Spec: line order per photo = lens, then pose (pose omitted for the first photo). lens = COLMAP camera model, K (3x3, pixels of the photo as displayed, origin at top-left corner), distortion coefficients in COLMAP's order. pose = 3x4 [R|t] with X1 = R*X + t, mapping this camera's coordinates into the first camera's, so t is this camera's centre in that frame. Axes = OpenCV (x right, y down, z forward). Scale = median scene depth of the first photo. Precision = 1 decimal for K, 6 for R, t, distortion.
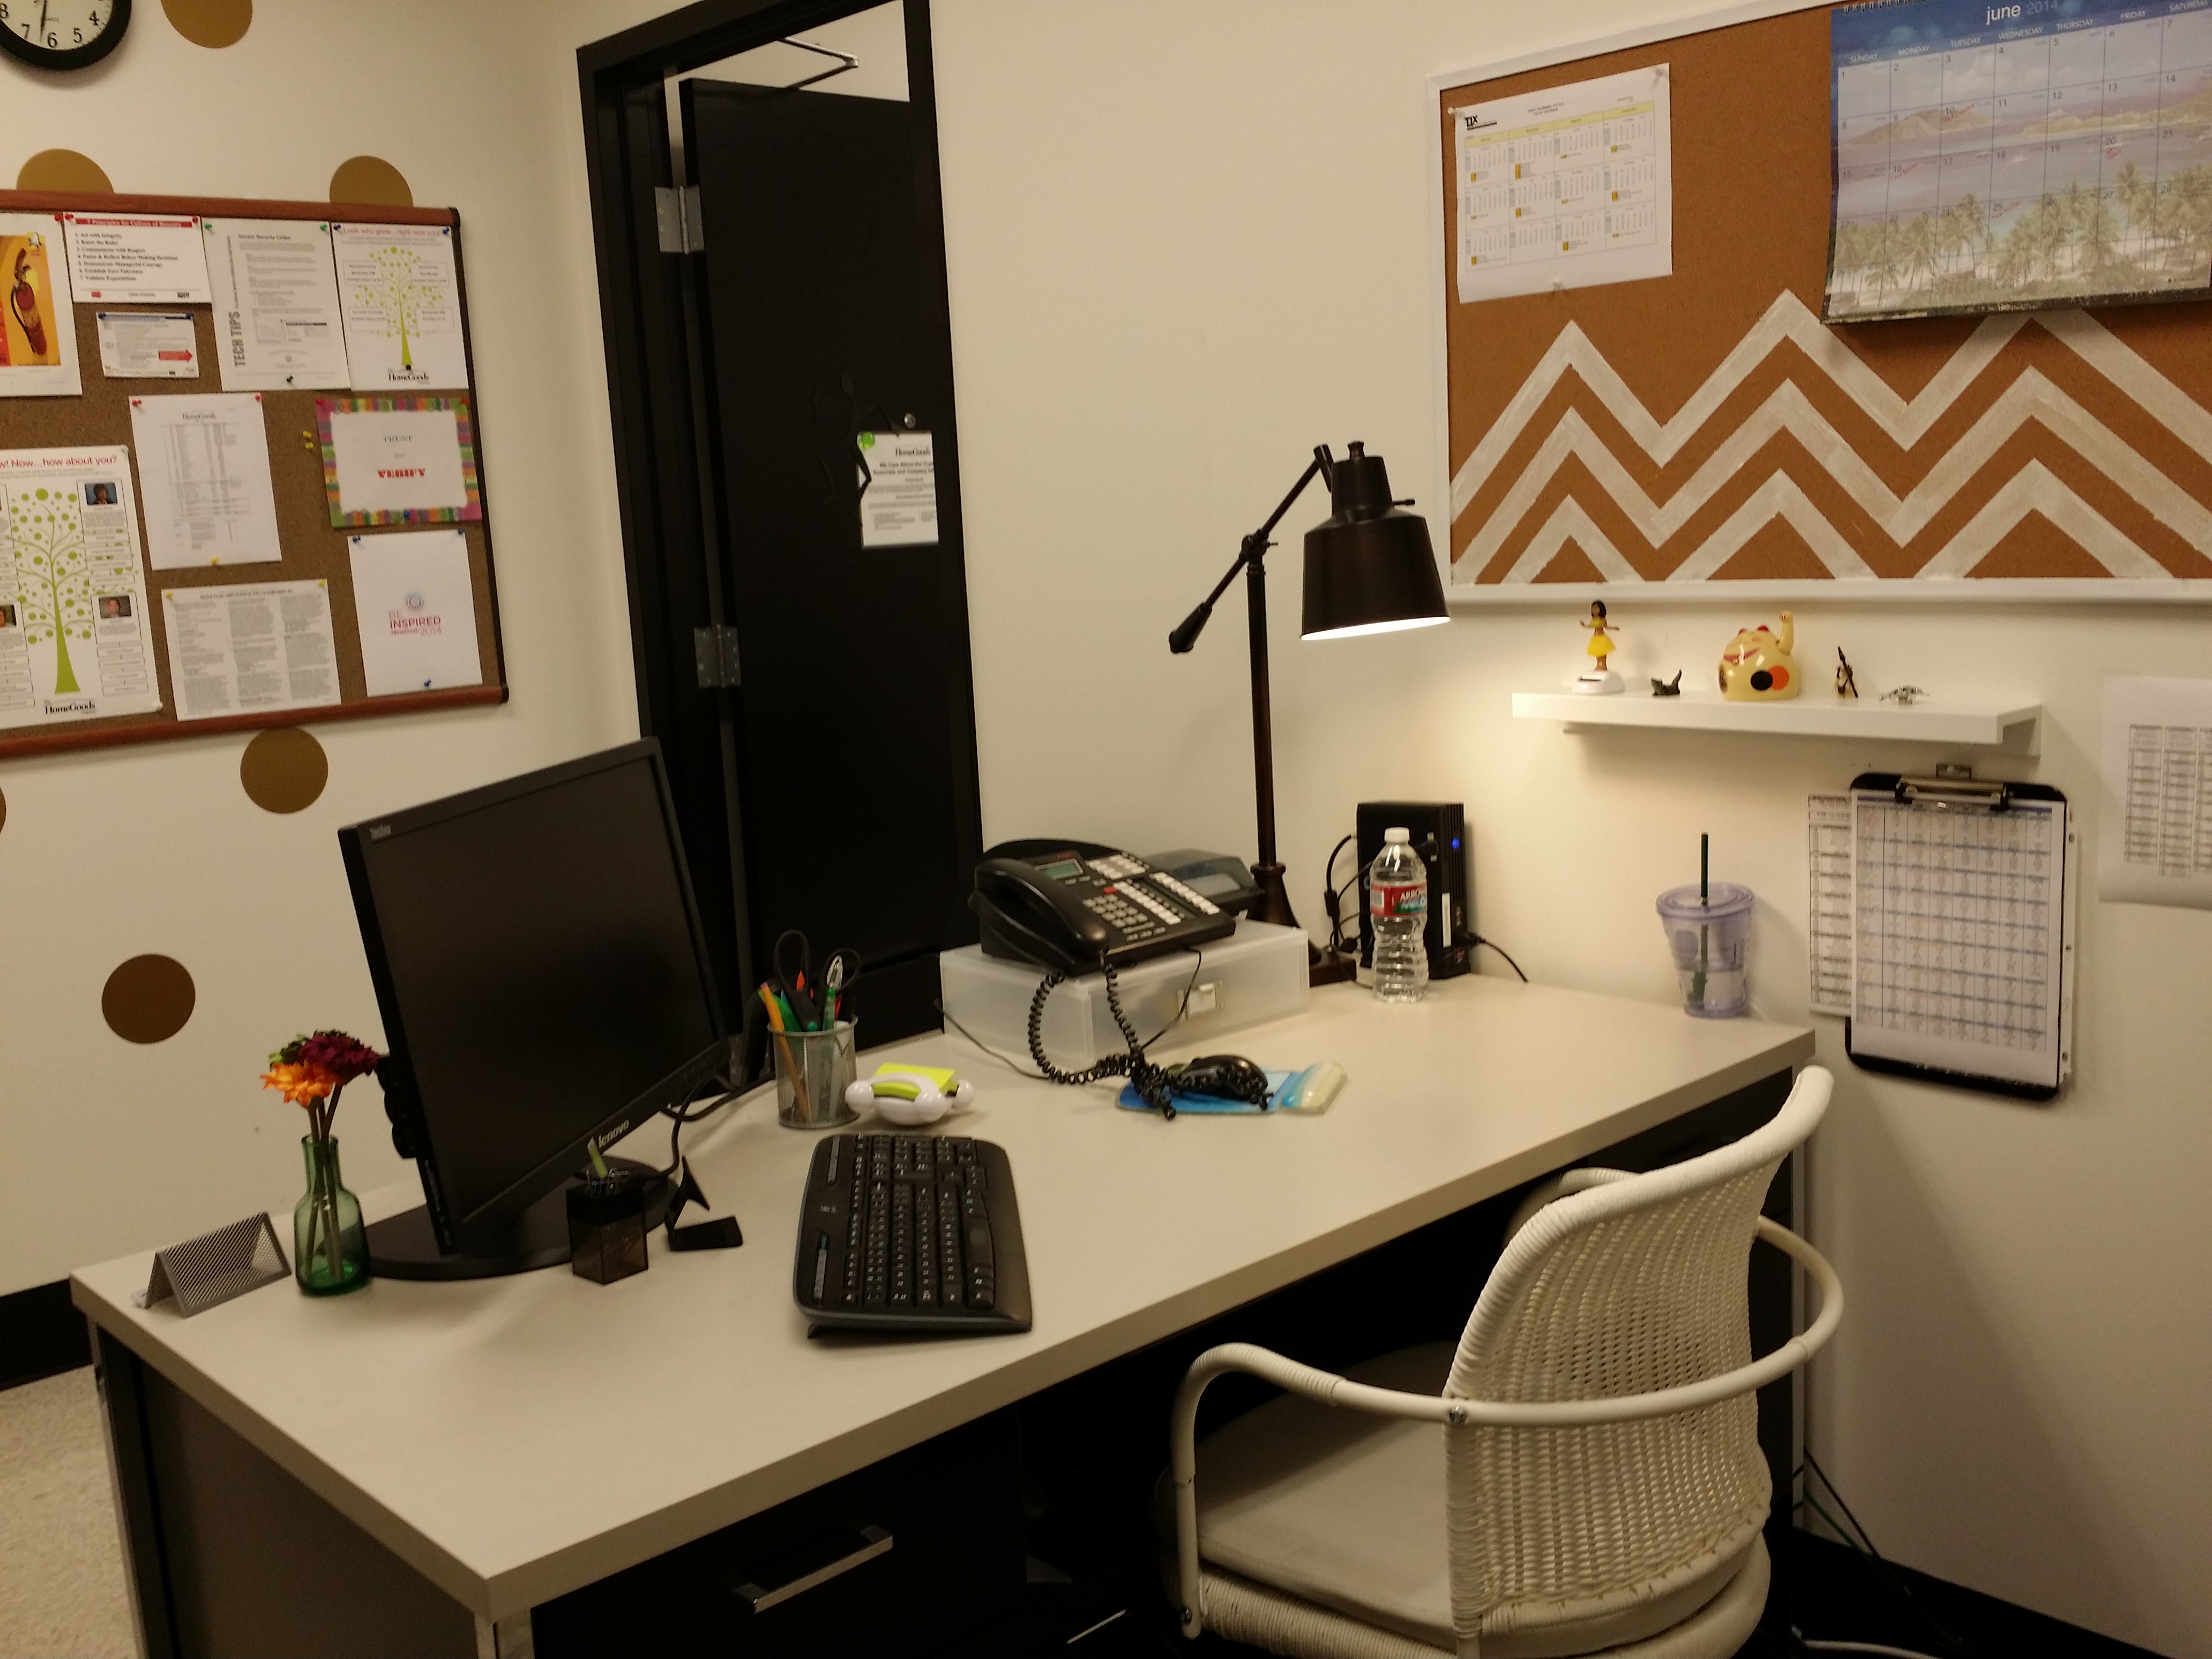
lens RADIAL K [[2076.8, 0, 1082.2], [0, 2076.8, 849.2], [0, 0, 1]] dist [0.105306, -0.269948]
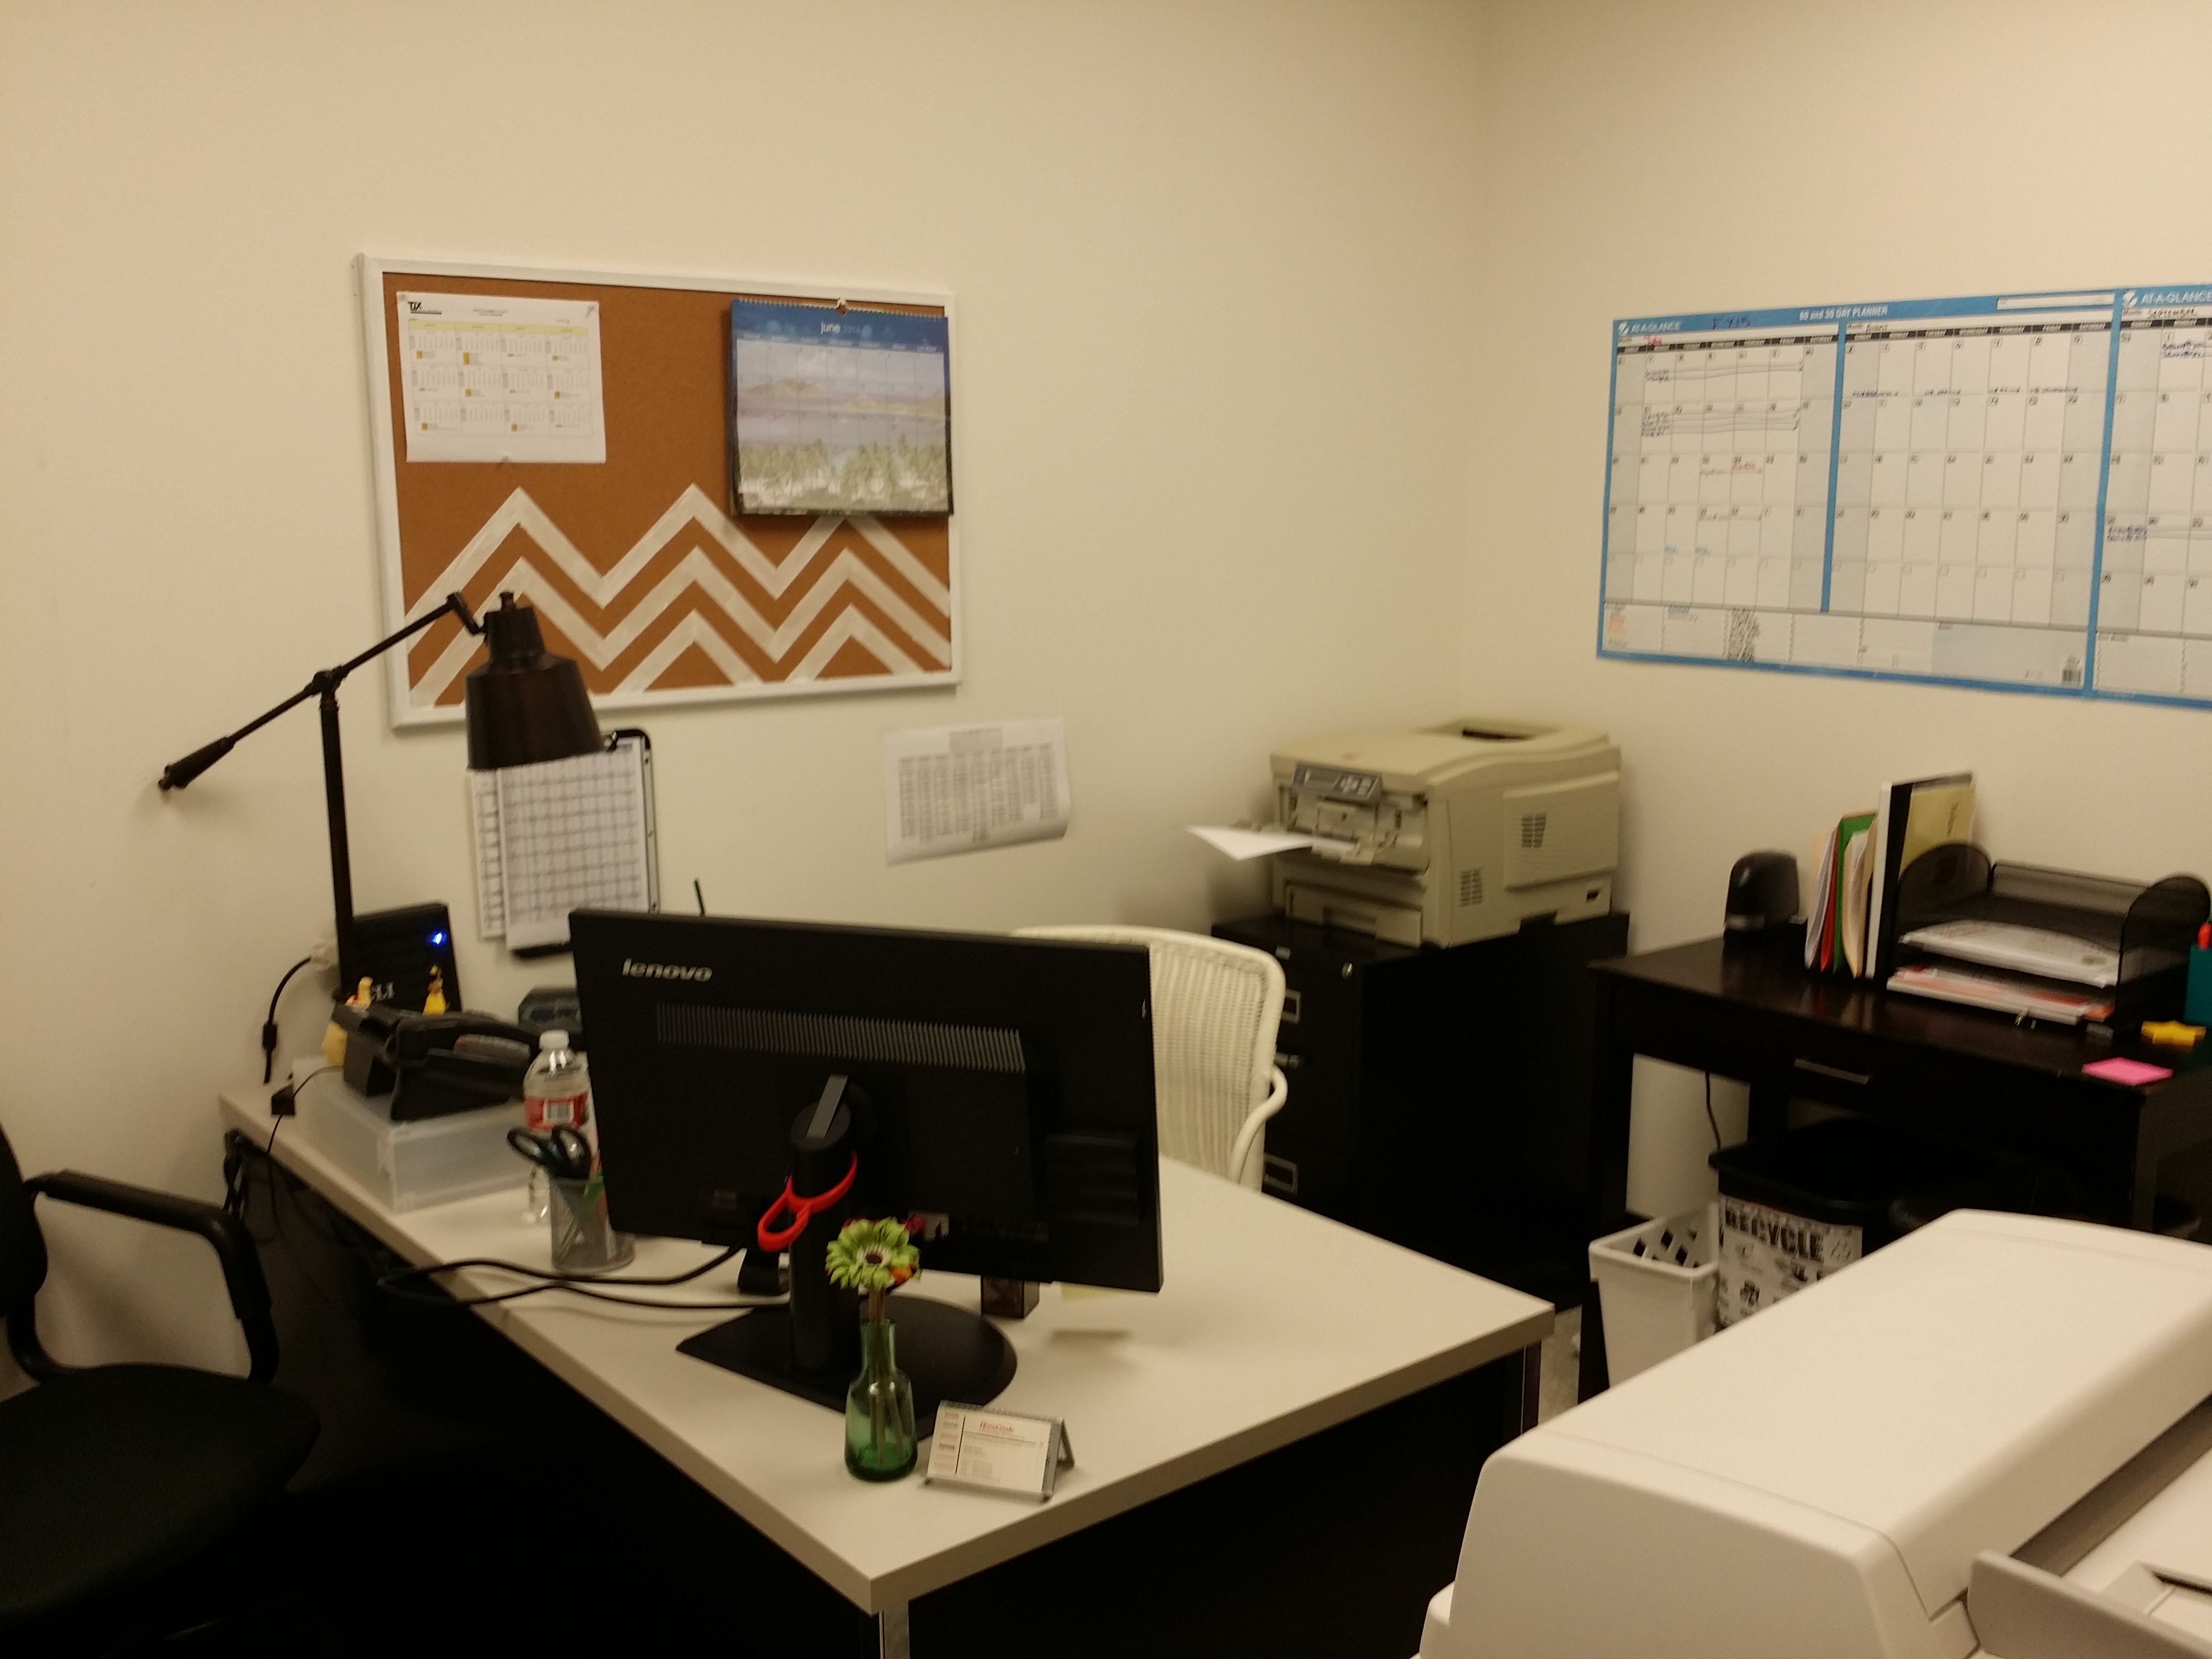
lens RADIAL K [[2029.0, 0, 1106.0], [0, 2029.0, 829.5], [0, 0, 1]] dist [0.154735, -0.436102]
pose [[0.064018, -0.123557, 0.990270, -0.948582], [0.160087, 0.980726, 0.112017, -0.135102], [-0.985025, 0.151358, 0.082564, 0.589536]]
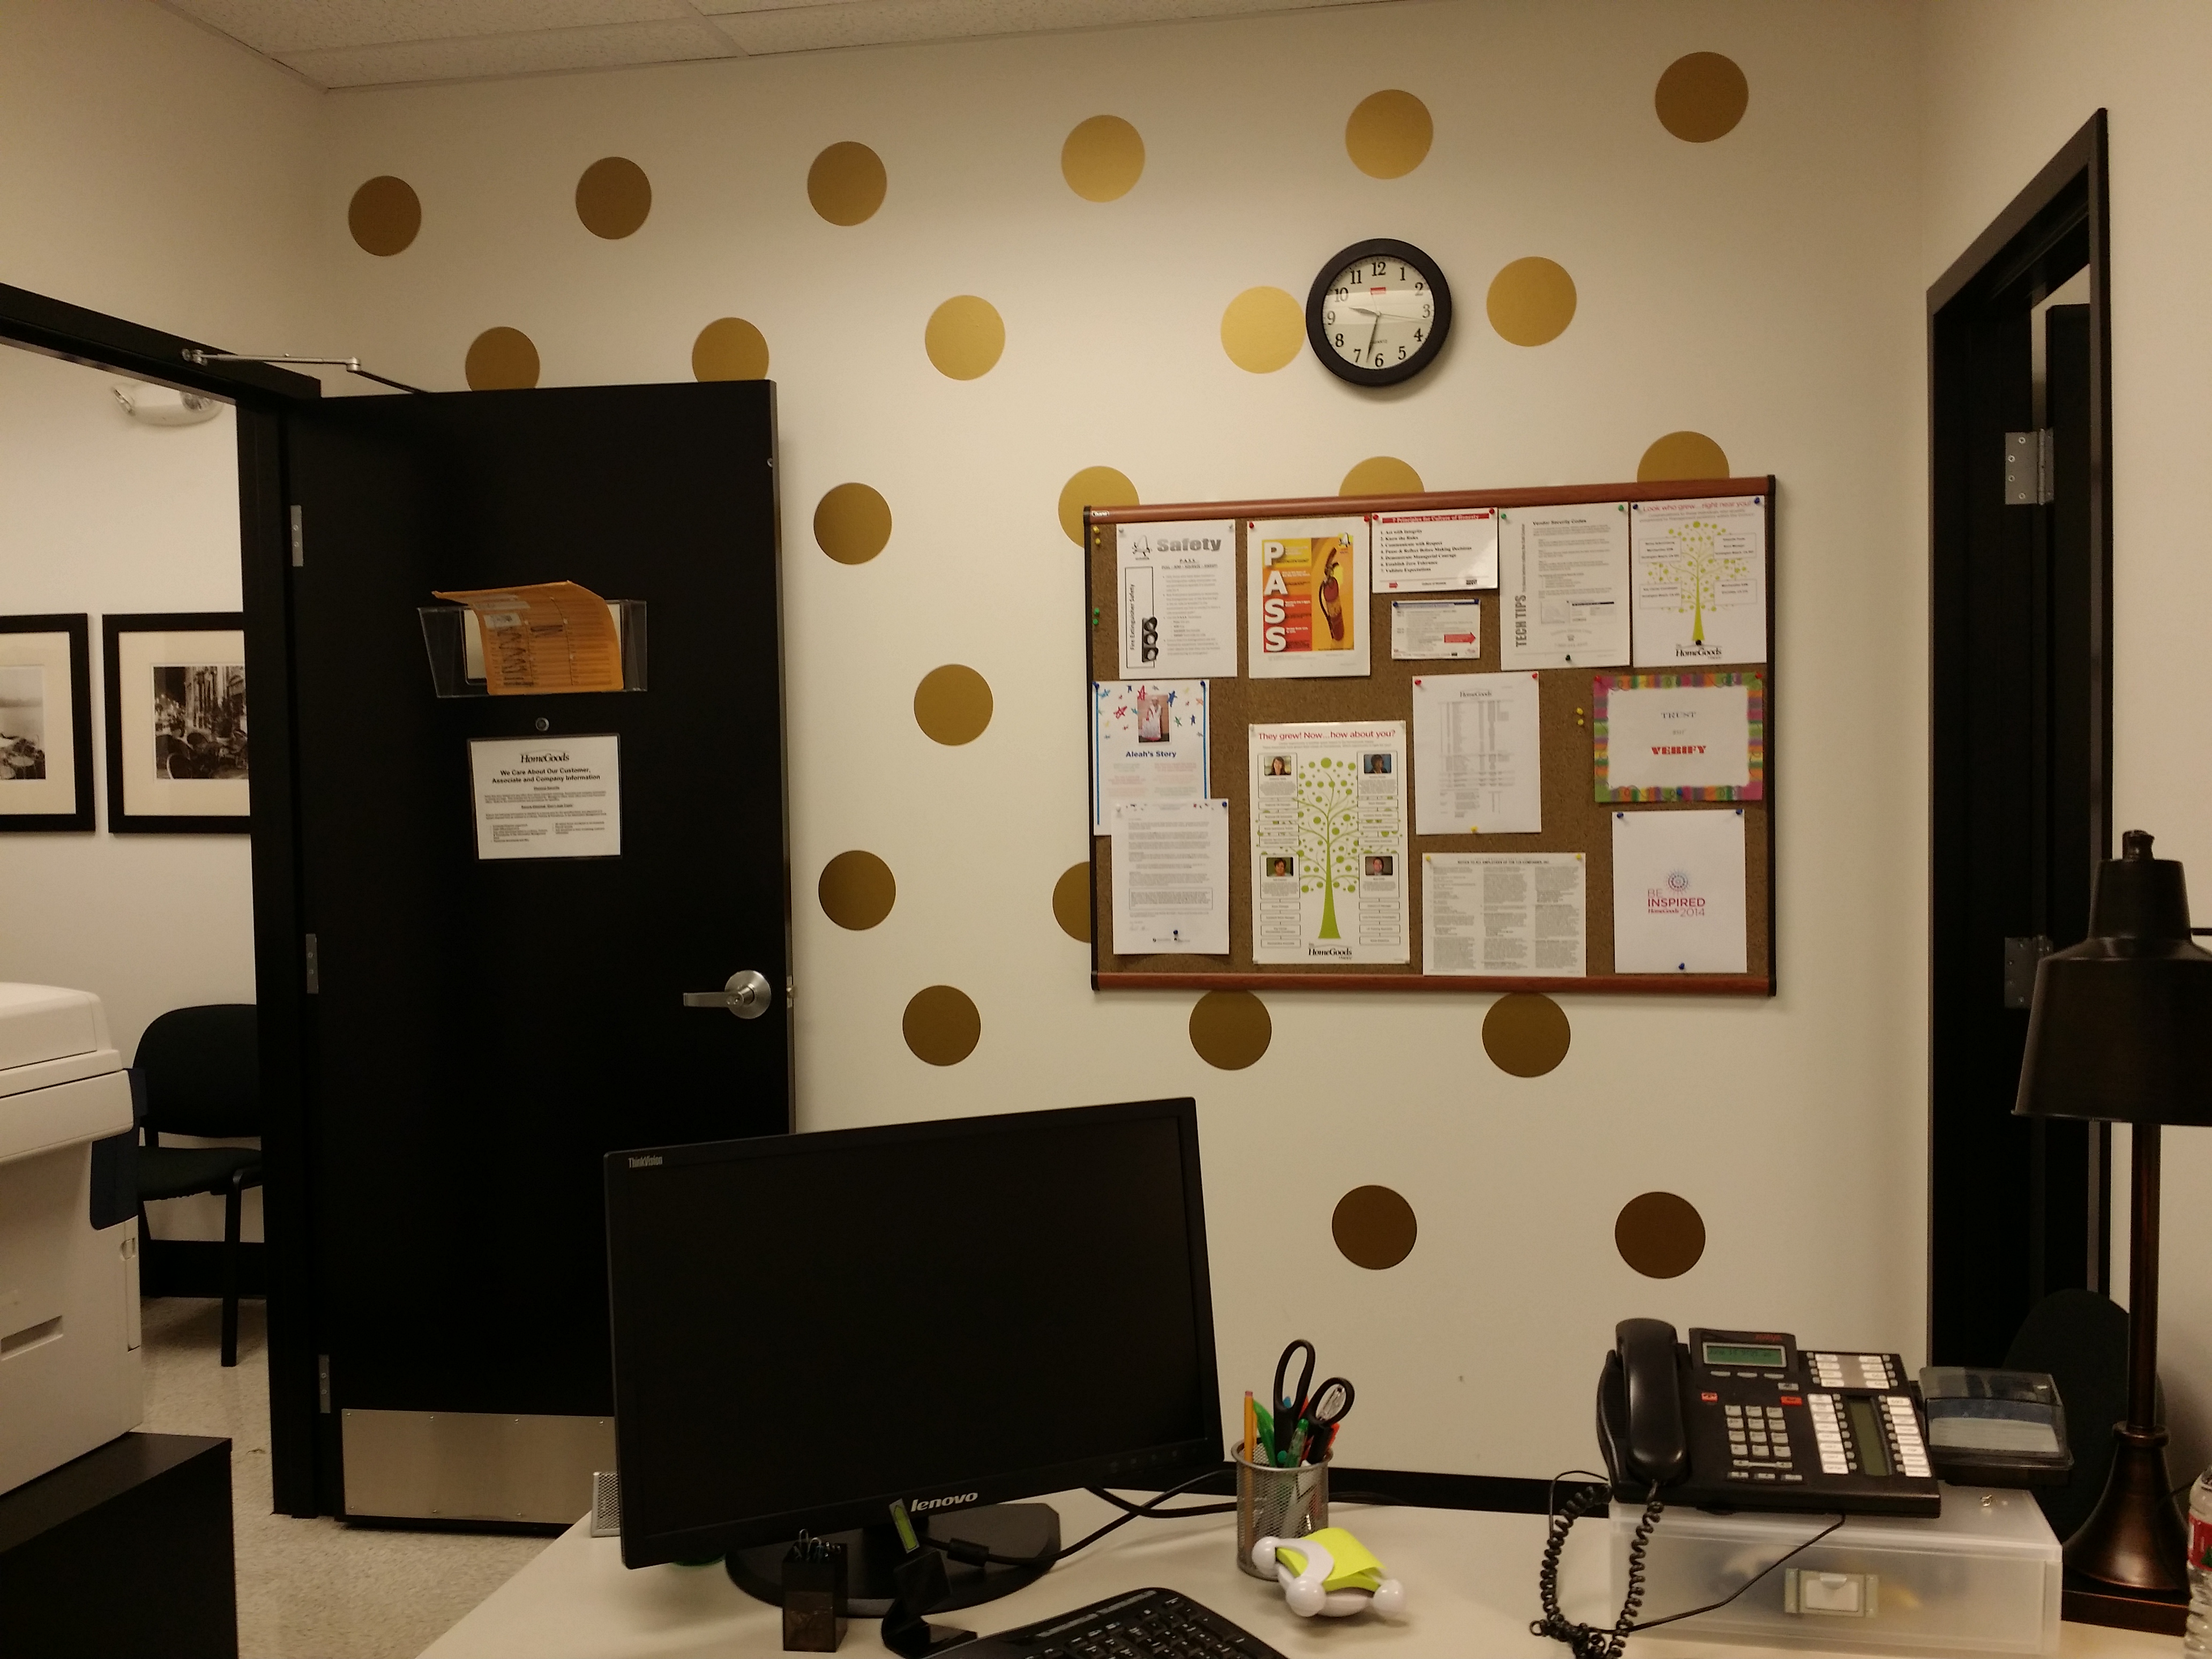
lens RADIAL K [[2055.0, 0, 1098.4], [0, 2055.0, 841.3], [0, 0, 1]] dist [0.095243, -0.260536]
pose [[0.585465, 0.080330, -0.806708, 0.468053], [-0.150185, 0.988602, -0.010554, -0.138976], [0.796665, 0.127335, 0.590856, 0.361034]]
